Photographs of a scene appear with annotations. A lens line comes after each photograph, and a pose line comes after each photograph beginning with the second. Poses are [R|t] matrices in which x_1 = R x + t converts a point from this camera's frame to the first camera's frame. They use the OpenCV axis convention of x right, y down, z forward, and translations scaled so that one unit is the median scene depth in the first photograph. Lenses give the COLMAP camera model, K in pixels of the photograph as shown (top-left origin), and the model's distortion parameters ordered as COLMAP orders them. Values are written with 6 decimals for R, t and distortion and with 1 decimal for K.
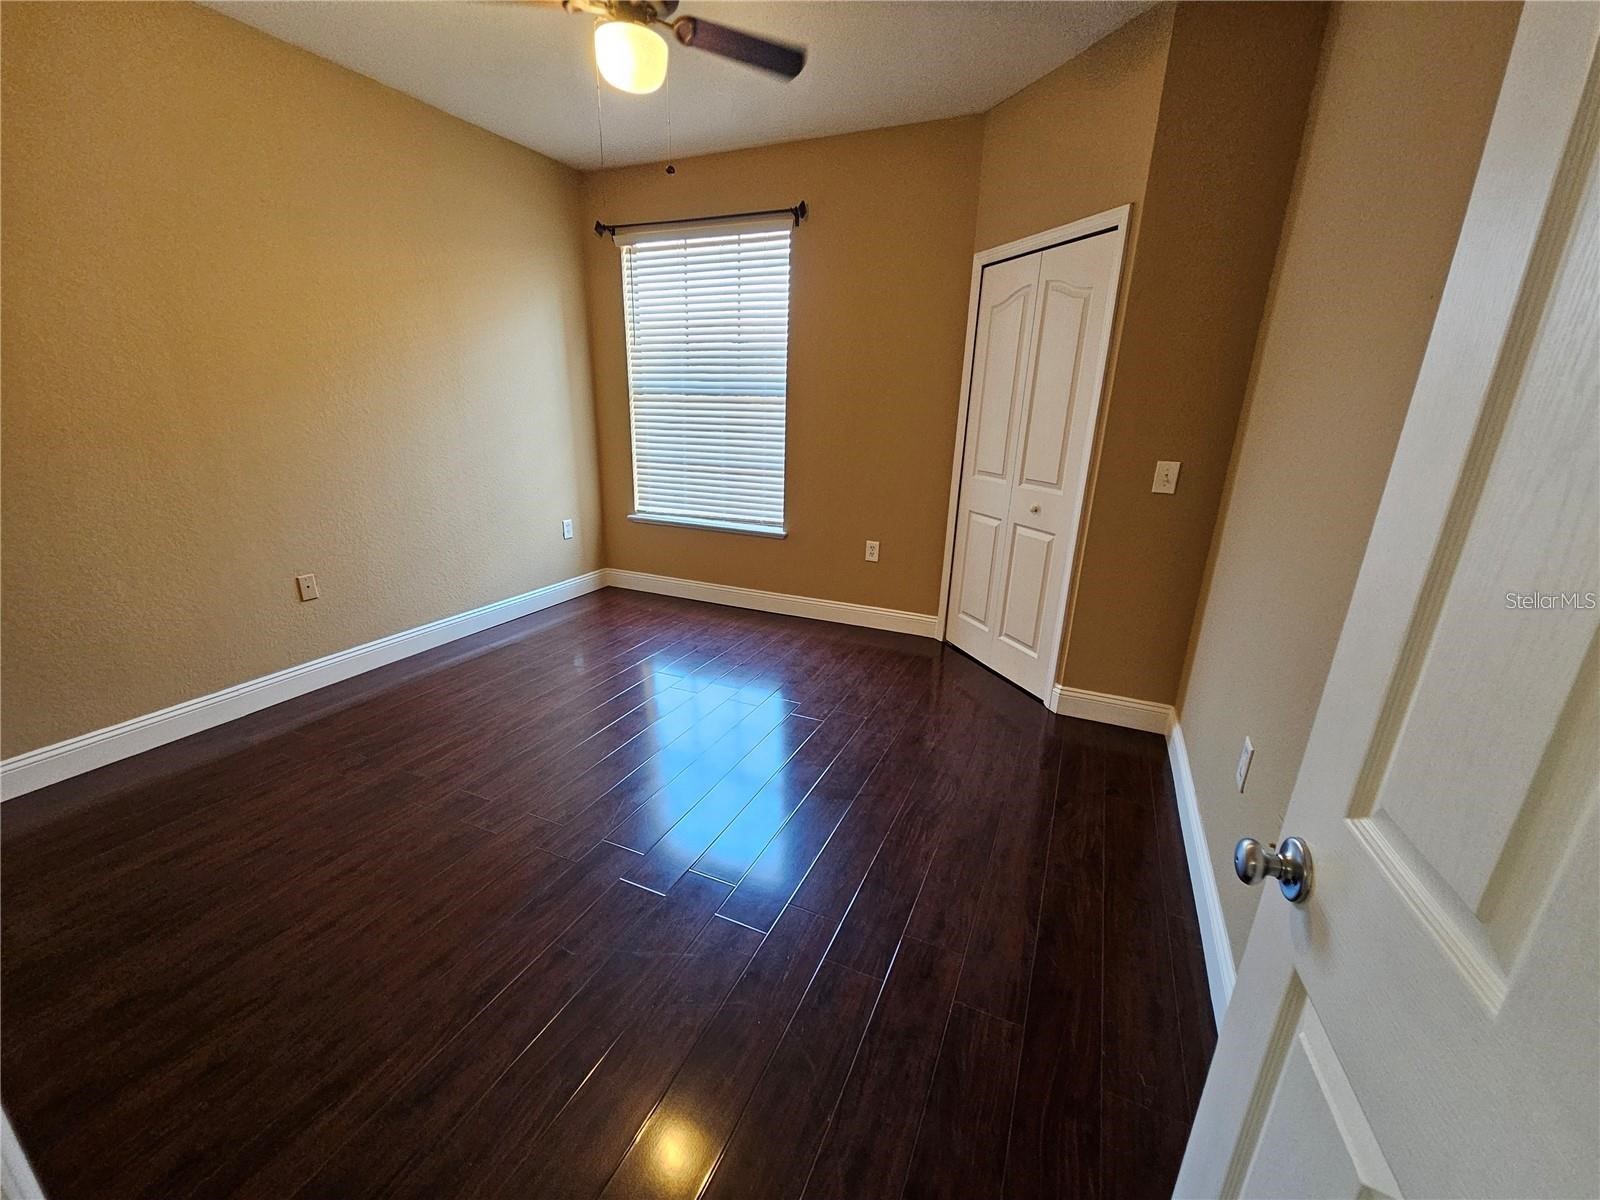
lens RADIAL K [[651.1, 0, 792.0], [0, 651.1, 603.3], [0, 0, 1]] dist [0.005865, -0.002848]
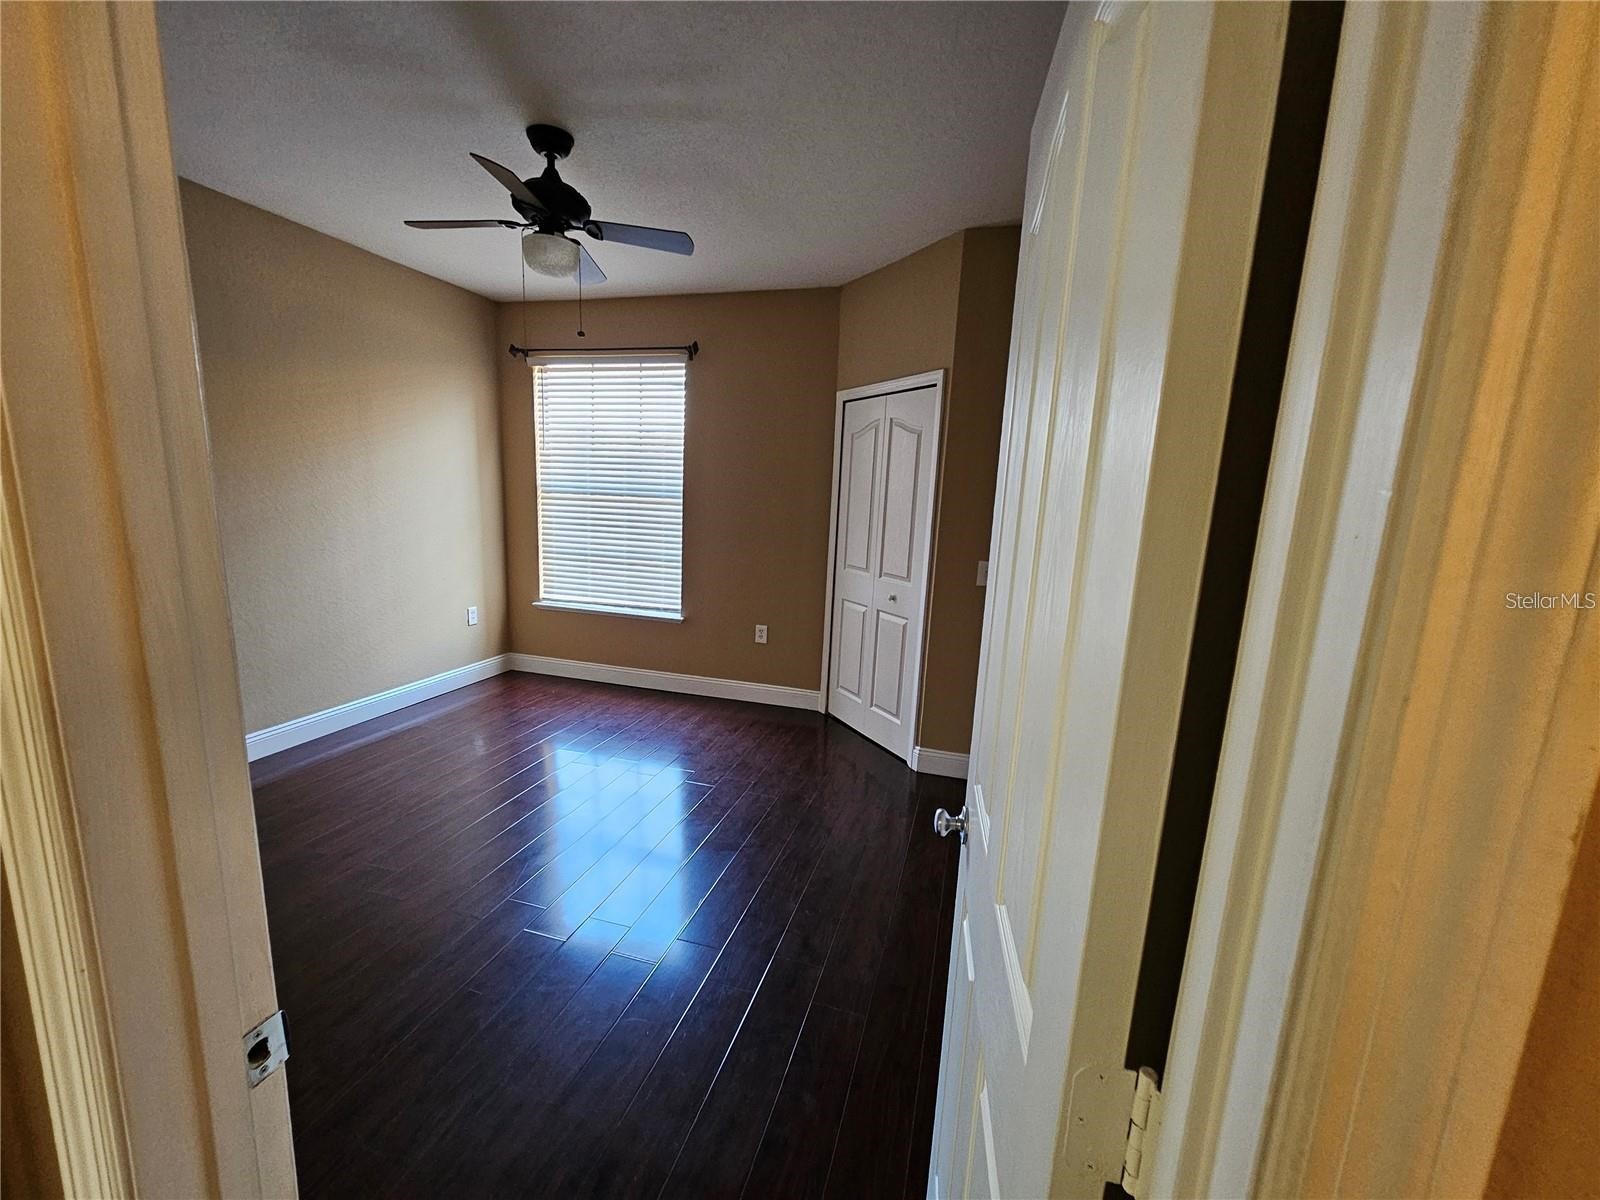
lens RADIAL K [[651.1, 0, 800.8], [0, 651.1, 607.4], [0, 0, 1]] dist [0.005865, -0.002848]
pose [[0.988019, -0.004351, 0.154272, 0.020353], [0.022721, 0.992812, -0.117512, 0.009028], [-0.152651, 0.119609, 0.981015, -0.135614]]
